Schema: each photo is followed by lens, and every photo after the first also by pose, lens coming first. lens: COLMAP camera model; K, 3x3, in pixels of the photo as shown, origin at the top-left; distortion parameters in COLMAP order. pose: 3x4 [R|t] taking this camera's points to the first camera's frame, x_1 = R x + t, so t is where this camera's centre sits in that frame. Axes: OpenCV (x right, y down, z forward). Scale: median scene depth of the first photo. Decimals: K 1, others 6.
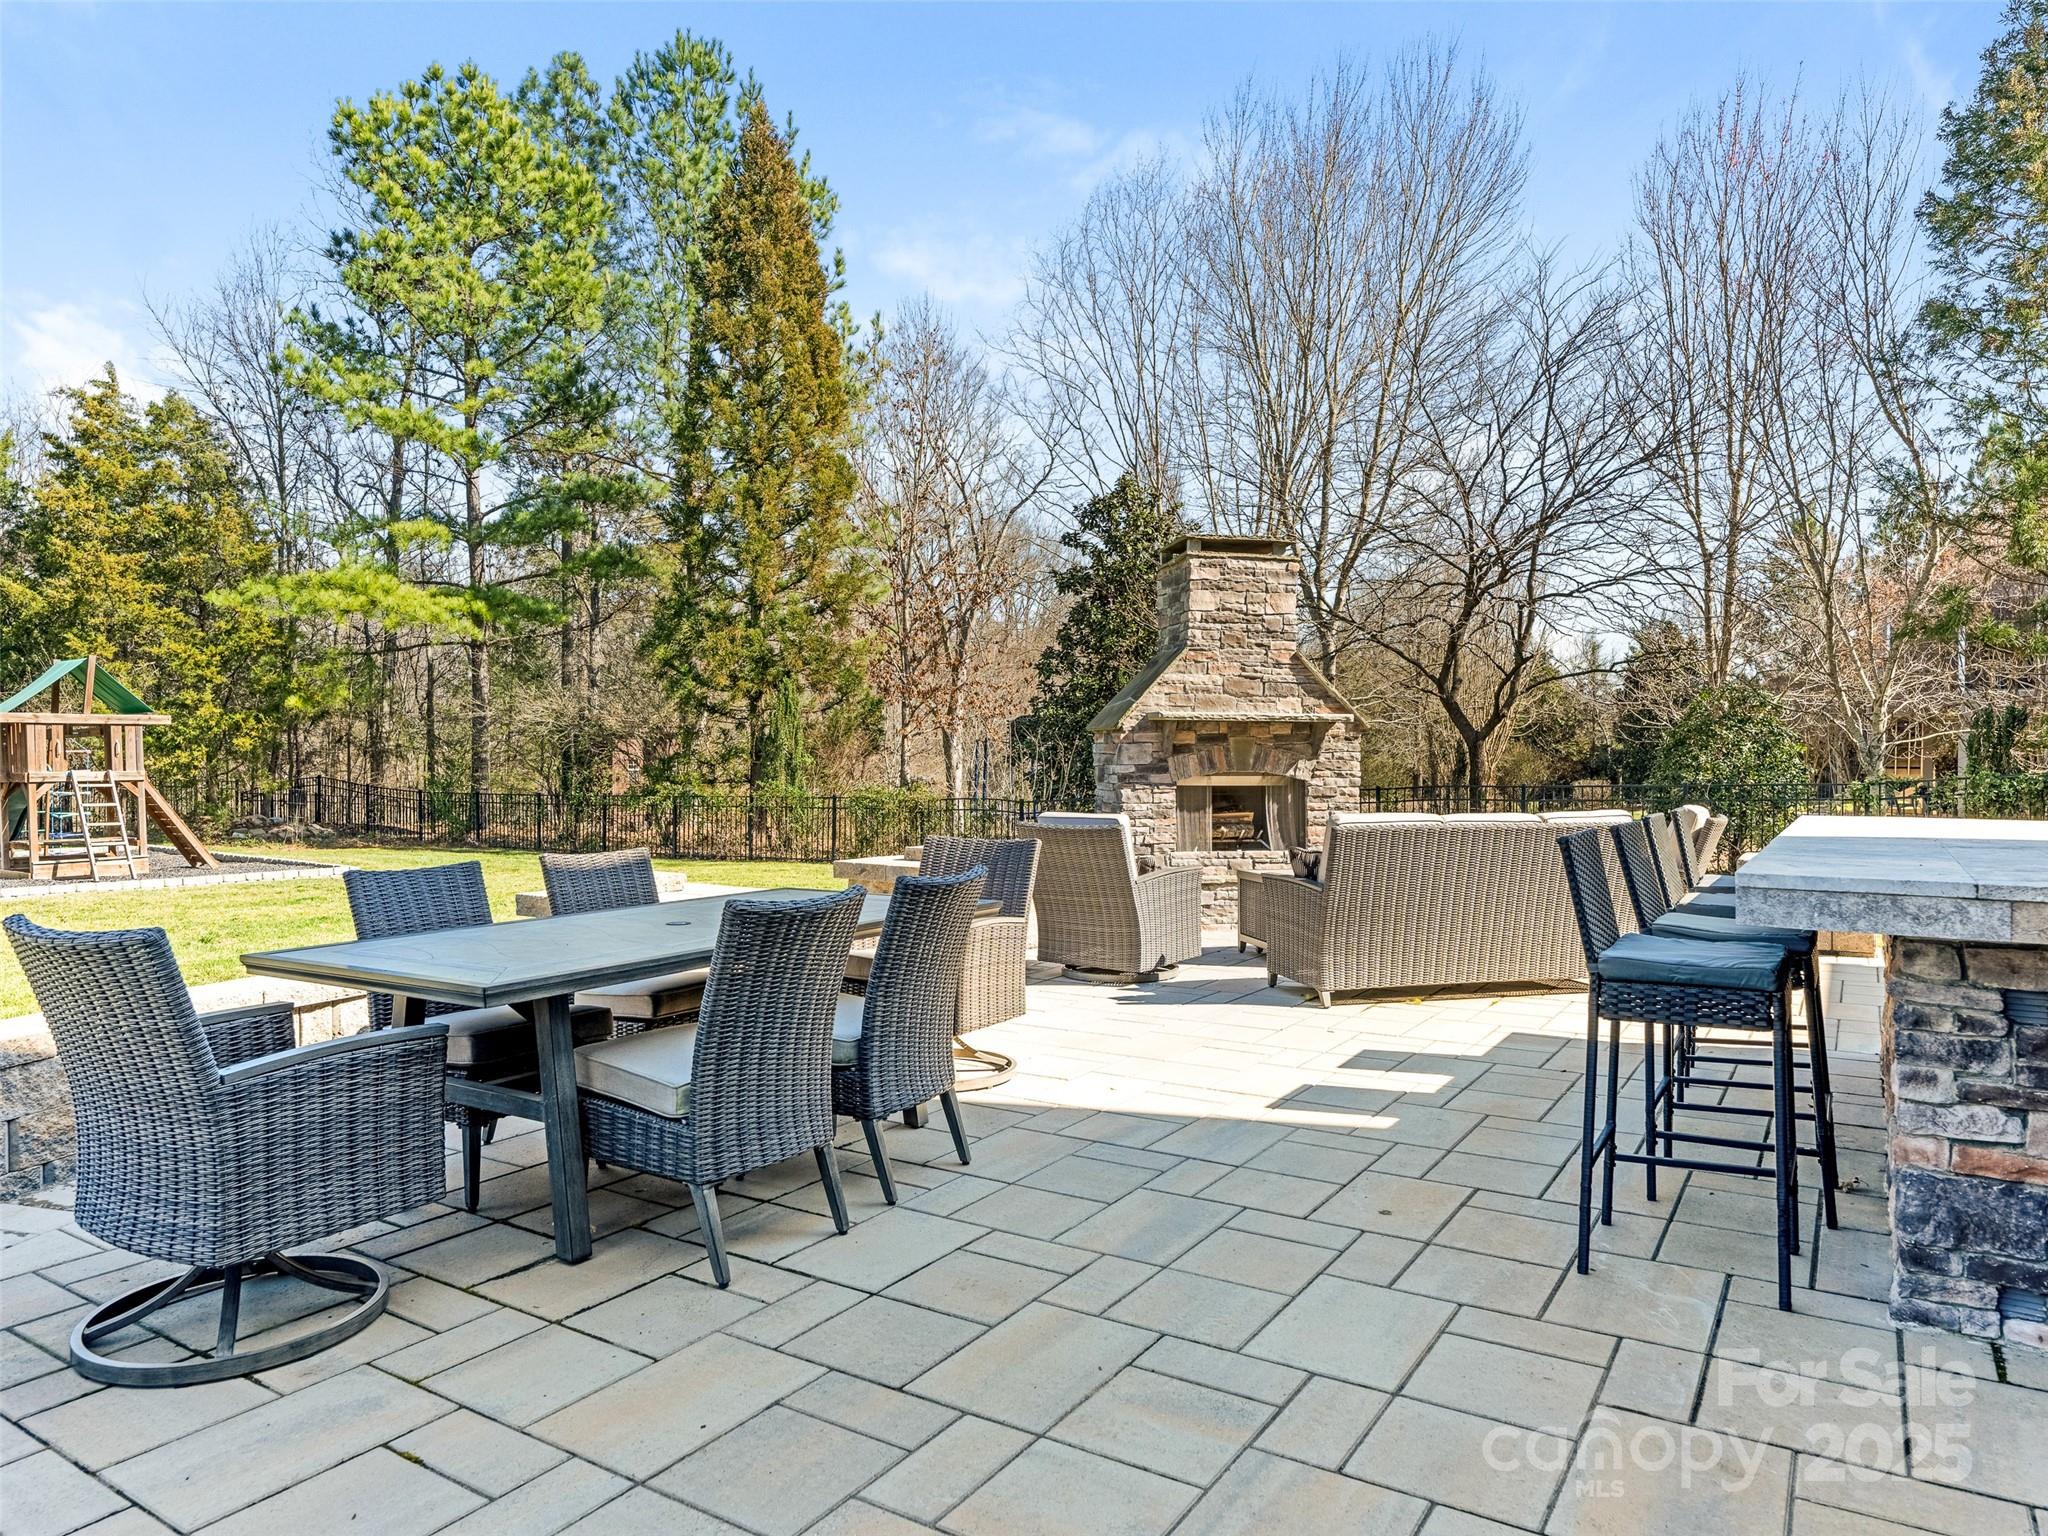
lens RADIAL K [[1139.6, 0, 1073.9], [0, 1139.6, 766.9], [0, 0, 1]] dist [-0.005958, 0.000261]
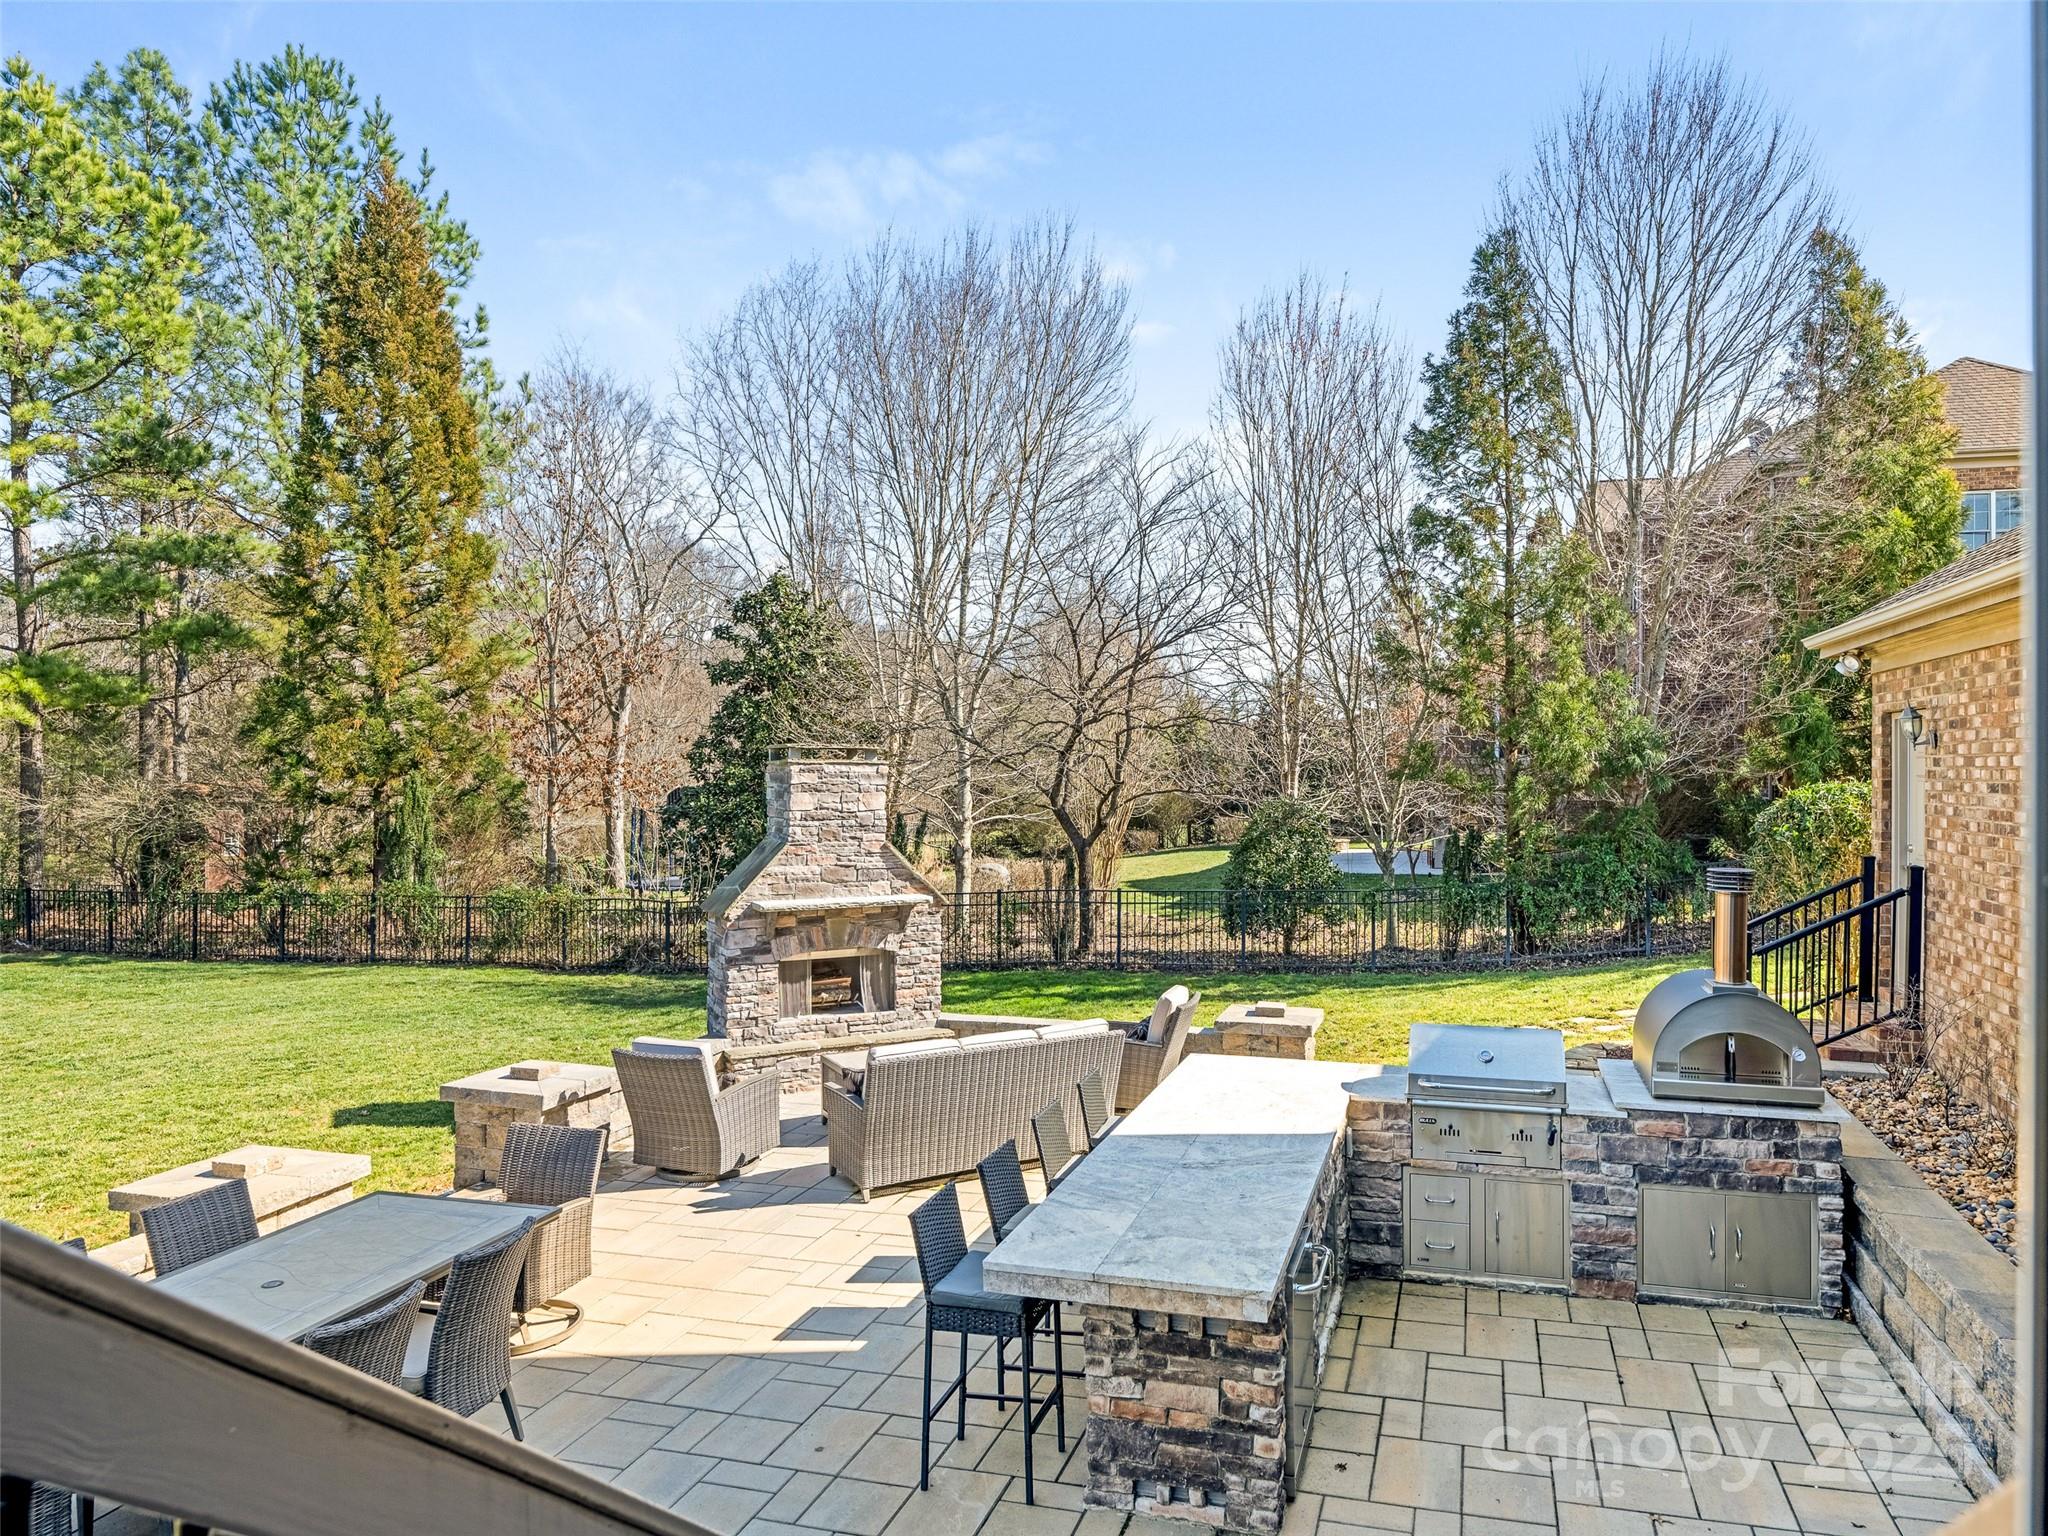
lens RADIAL K [[1139.6, 0, 1073.9], [0, 1139.6, 766.9], [0, 0, 1]] dist [-0.005958, 0.000261]
pose [[0.963991, -0.002034, 0.265928, 0.028950], [0.004196, 0.999963, -0.007559, -0.069236], [-0.265903, 0.008403, 0.963963, -0.074430]]
